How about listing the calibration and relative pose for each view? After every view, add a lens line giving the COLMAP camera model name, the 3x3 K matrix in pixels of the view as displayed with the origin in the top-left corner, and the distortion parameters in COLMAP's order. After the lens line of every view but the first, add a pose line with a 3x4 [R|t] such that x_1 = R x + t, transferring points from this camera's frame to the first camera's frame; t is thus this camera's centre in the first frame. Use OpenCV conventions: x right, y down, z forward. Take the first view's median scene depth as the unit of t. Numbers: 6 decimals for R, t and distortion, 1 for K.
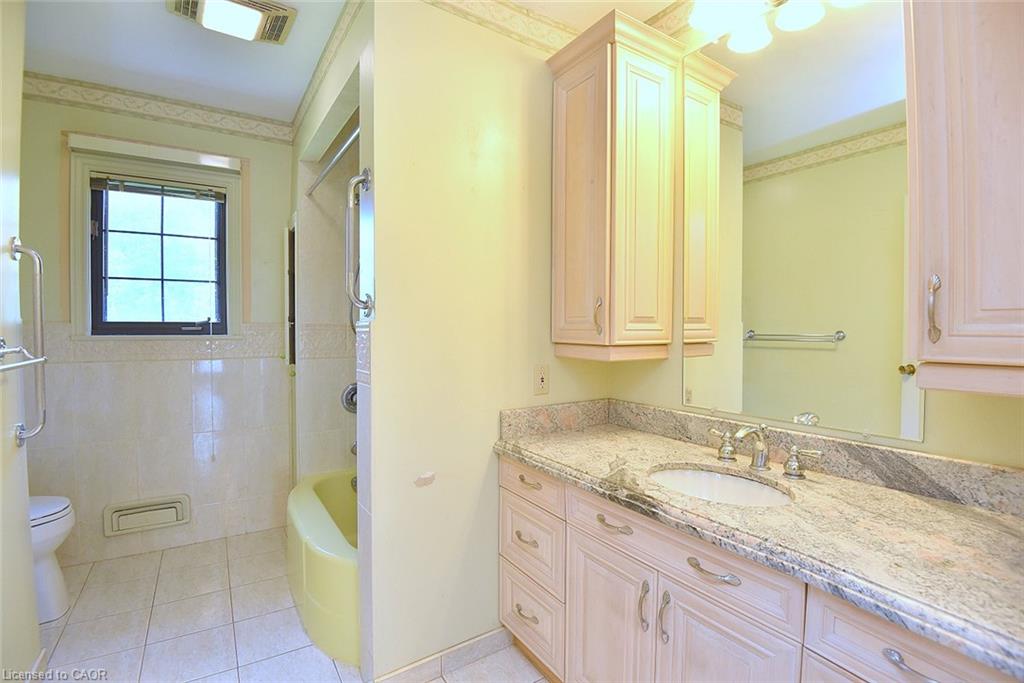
lens RADIAL K [[473.5, 0, 515.6], [0, 473.5, 337.1], [0, 0, 1]] dist [-0.021873, -0.015302]
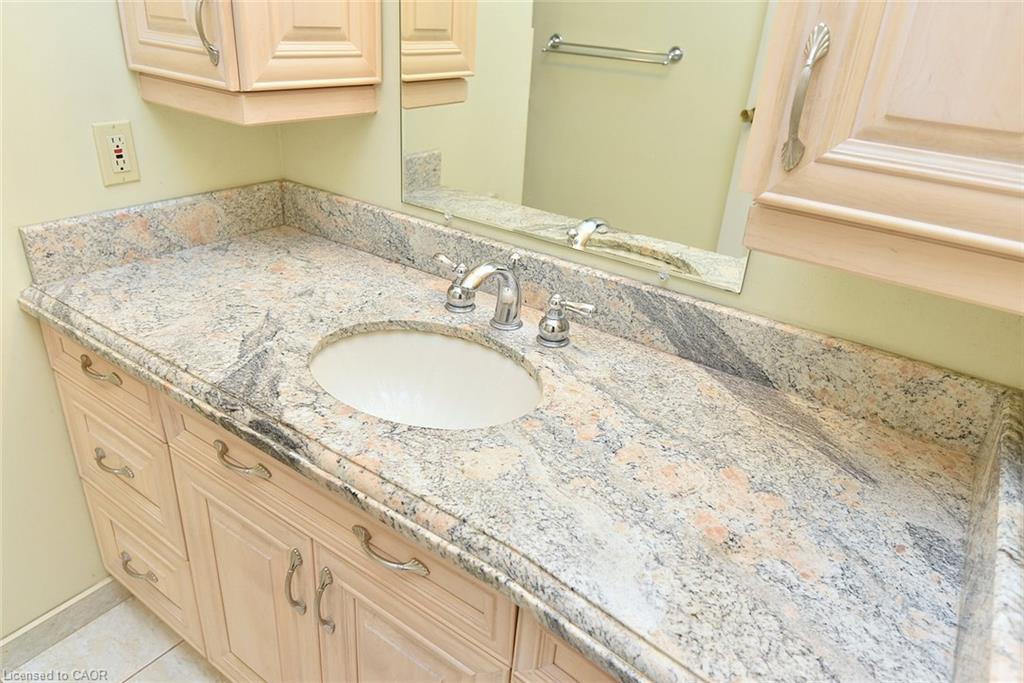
lens RADIAL K [[680.9, 0, 512.0], [0, 680.9, 341.5], [0, 0, 1]] dist [0.012385, 0.001828]
pose [[0.928869, -0.108725, 0.354093, 0.239457], [-0.056336, 0.903363, 0.425160, -0.083968], [-0.366100, -0.414866, 0.832981, 0.285804]]
